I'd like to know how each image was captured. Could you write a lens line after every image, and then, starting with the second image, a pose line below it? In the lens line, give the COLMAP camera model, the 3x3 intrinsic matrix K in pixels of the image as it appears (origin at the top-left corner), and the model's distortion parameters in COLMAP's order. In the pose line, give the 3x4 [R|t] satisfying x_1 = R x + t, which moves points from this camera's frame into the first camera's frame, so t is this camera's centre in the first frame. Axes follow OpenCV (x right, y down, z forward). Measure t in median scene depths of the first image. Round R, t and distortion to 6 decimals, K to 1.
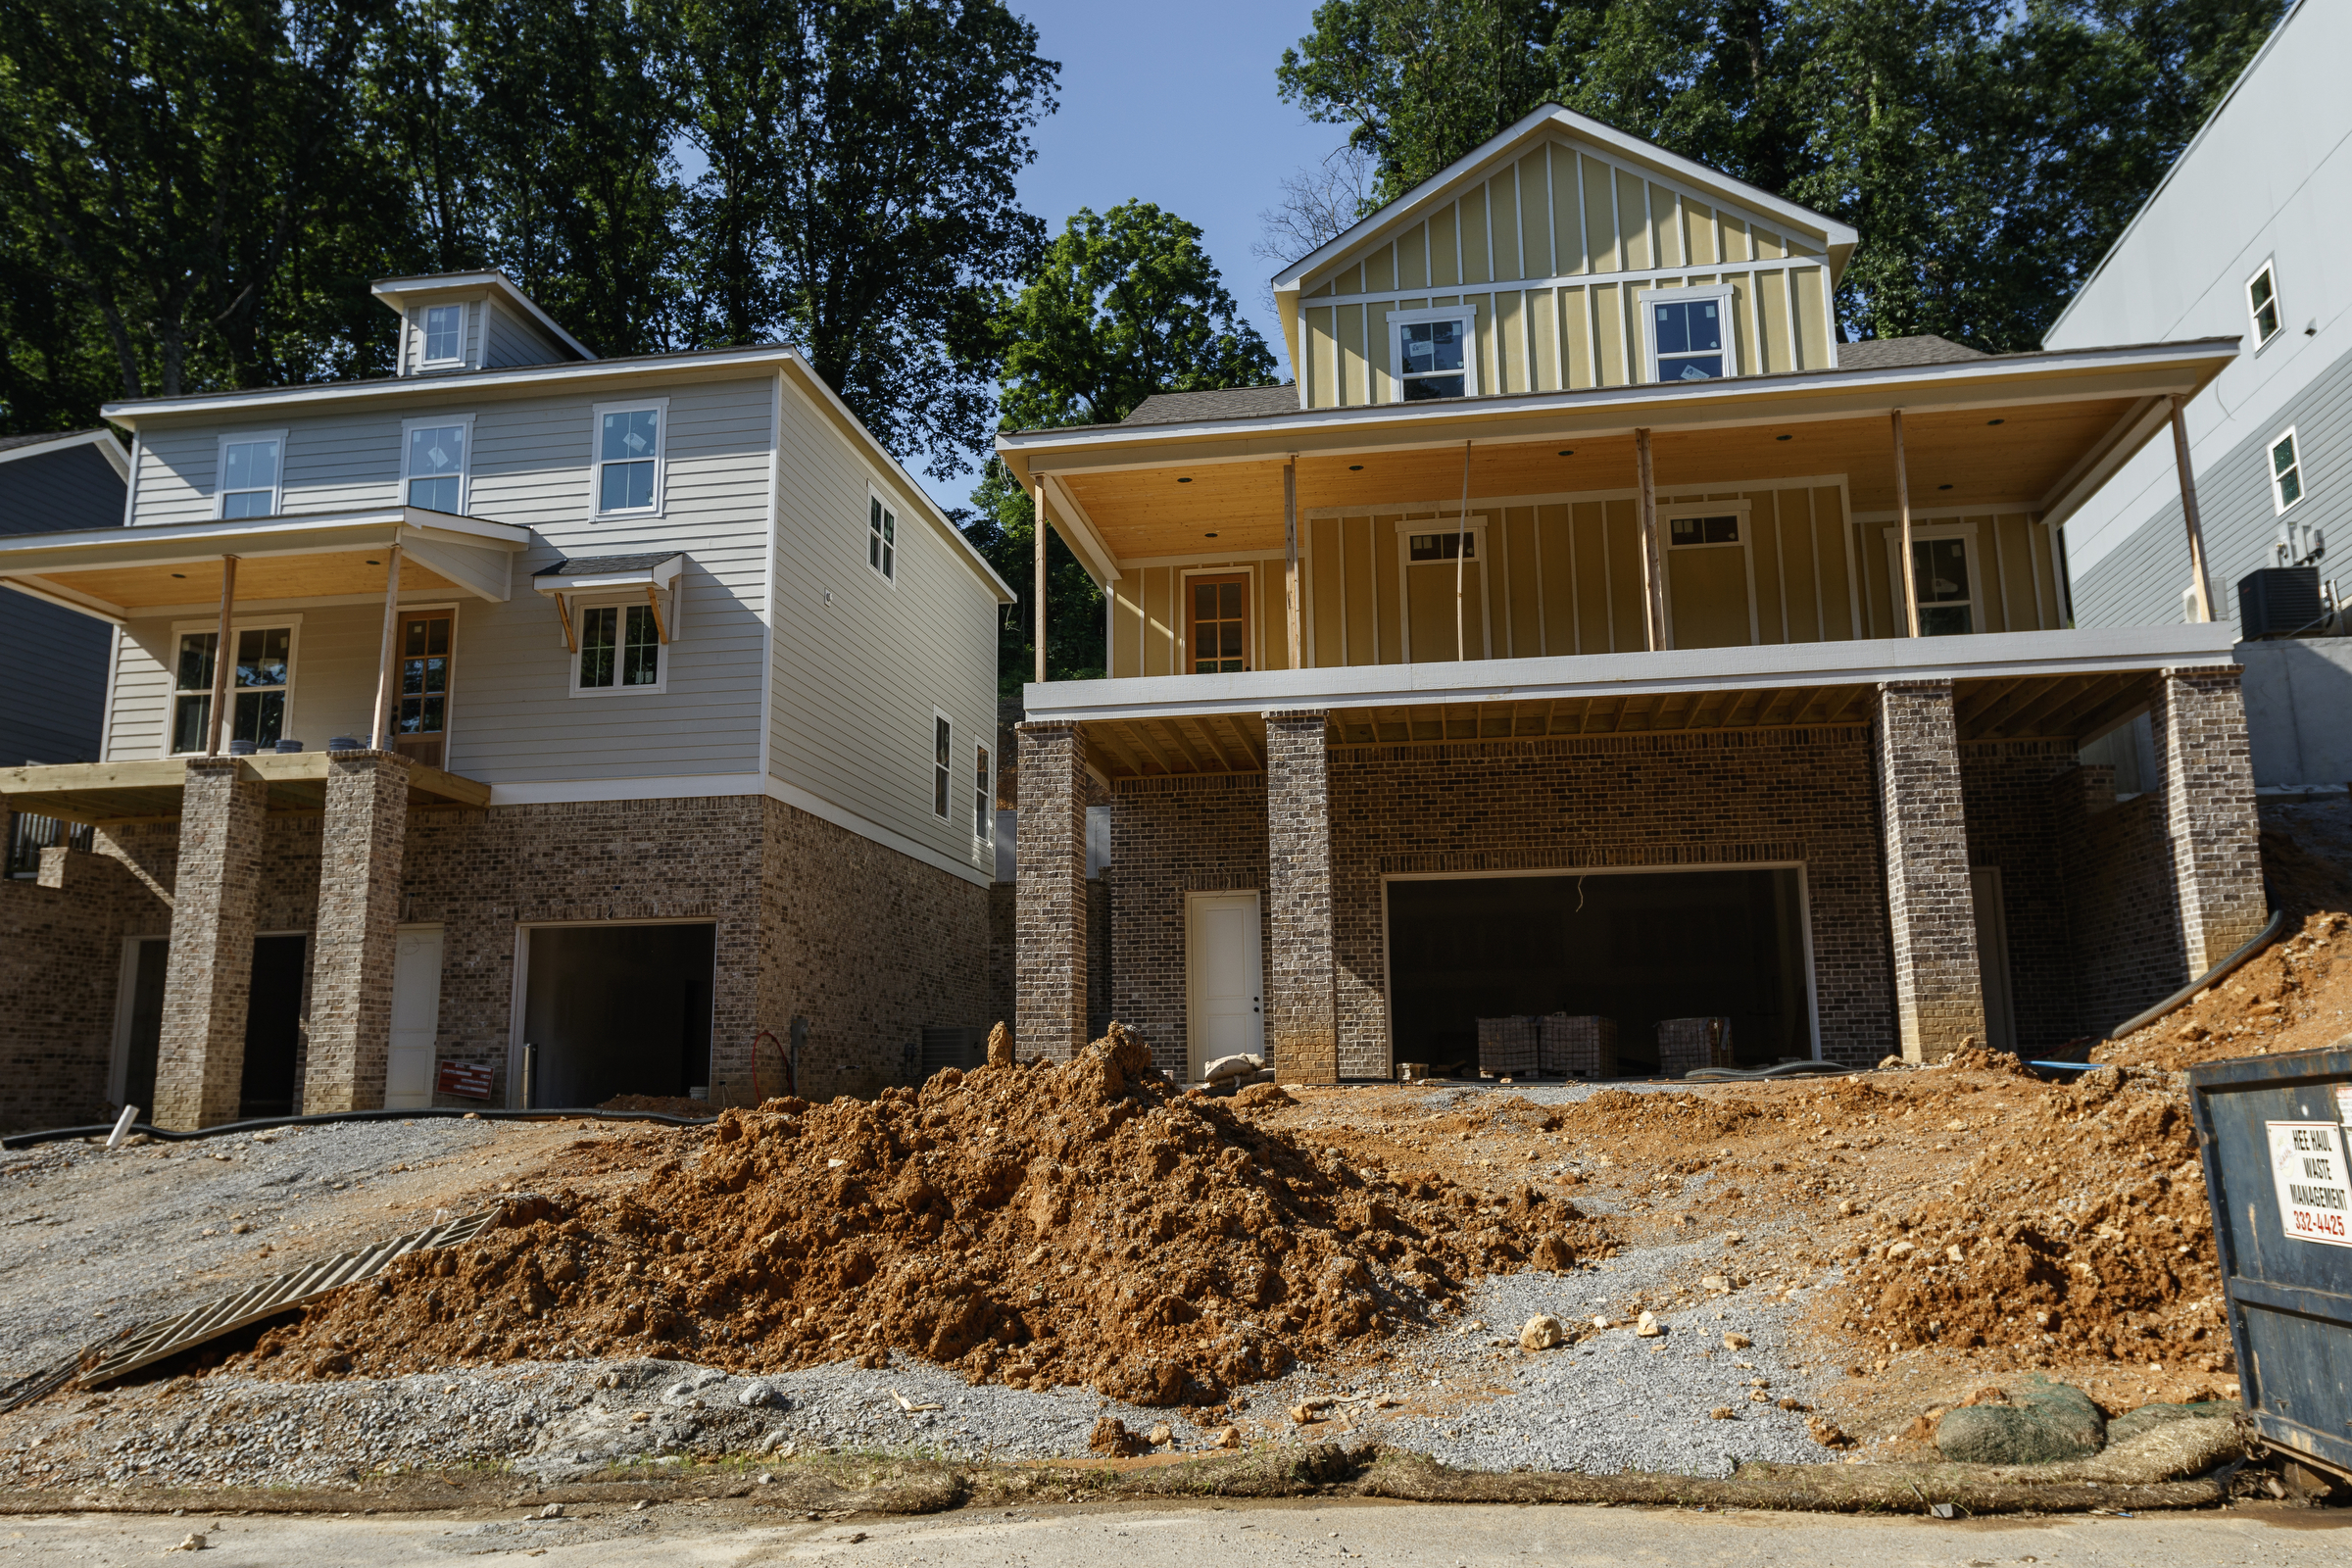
lens RADIAL K [[1729.2, 0, 1171.2], [0, 1729.2, 784.3], [0, 0, 1]] dist [0.021203, 0.002447]
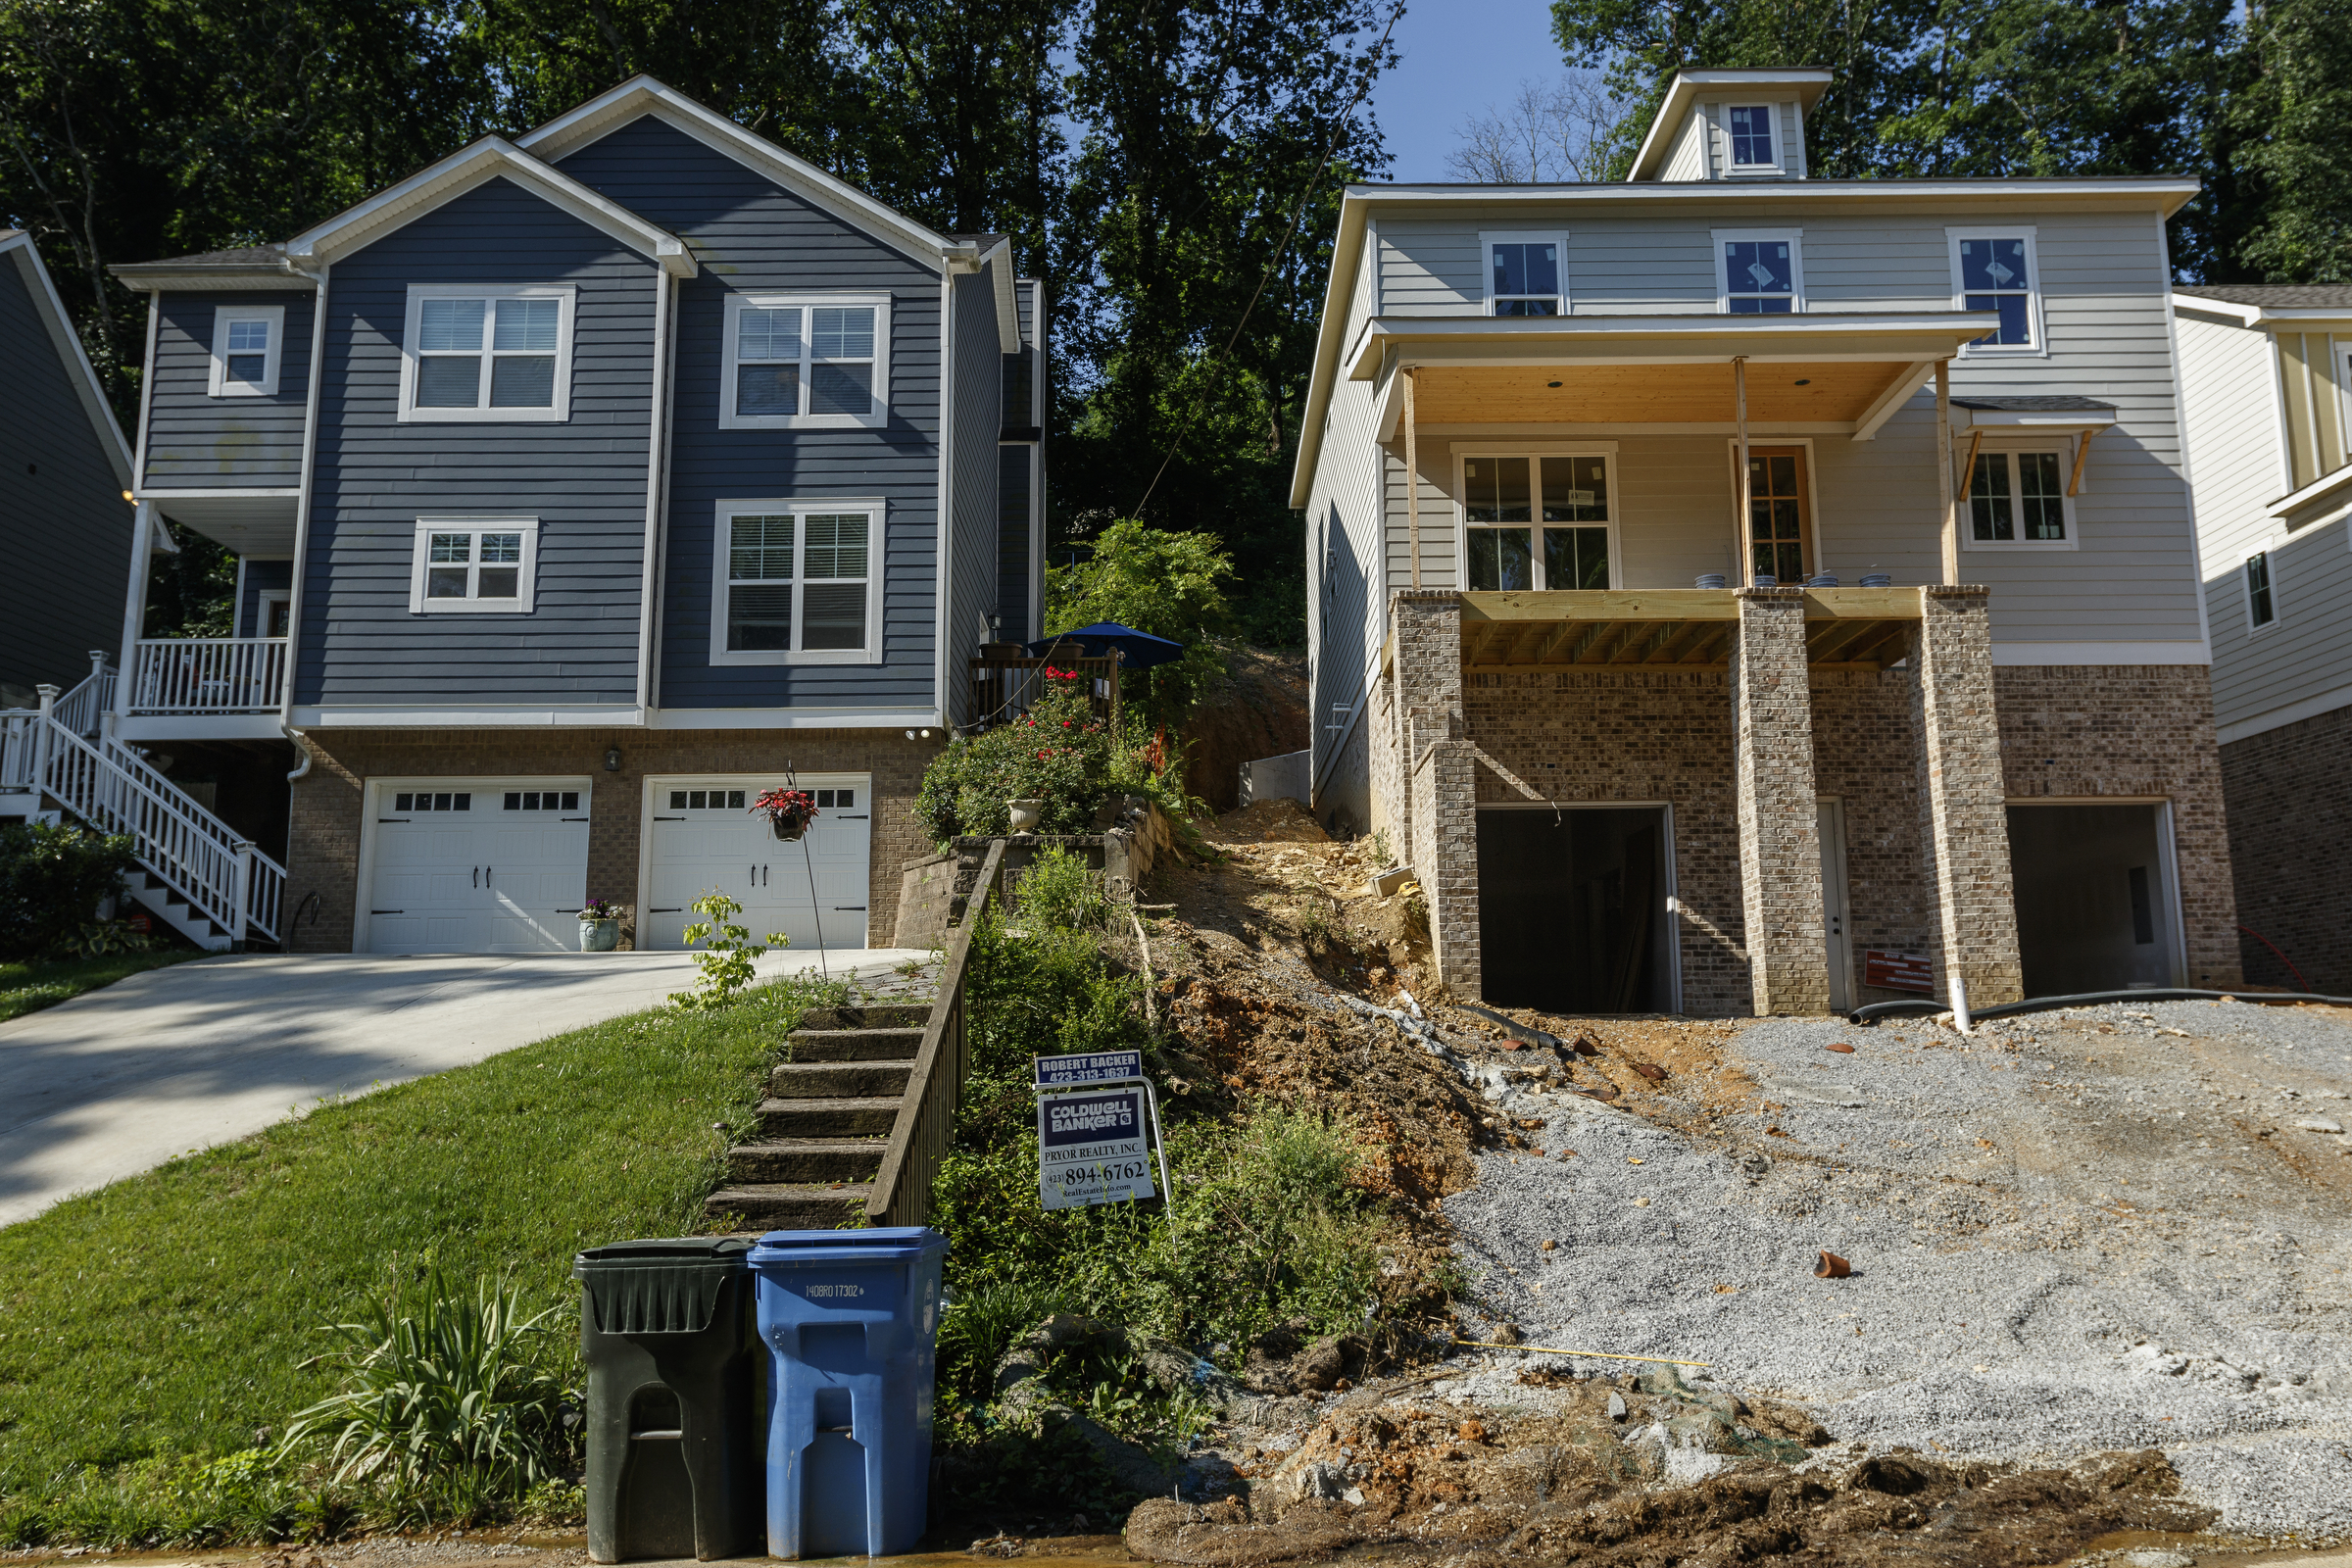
lens RADIAL K [[1729.2, 0, 1184.9], [0, 1729.2, 782.6], [0, 0, 1]] dist [0.021203, 0.002447]
pose [[0.981766, 0.031999, 0.187383, -0.910455], [-0.034058, 0.999390, 0.007780, 0.077031], [-0.187020, -0.014020, 0.982256, 0.192144]]
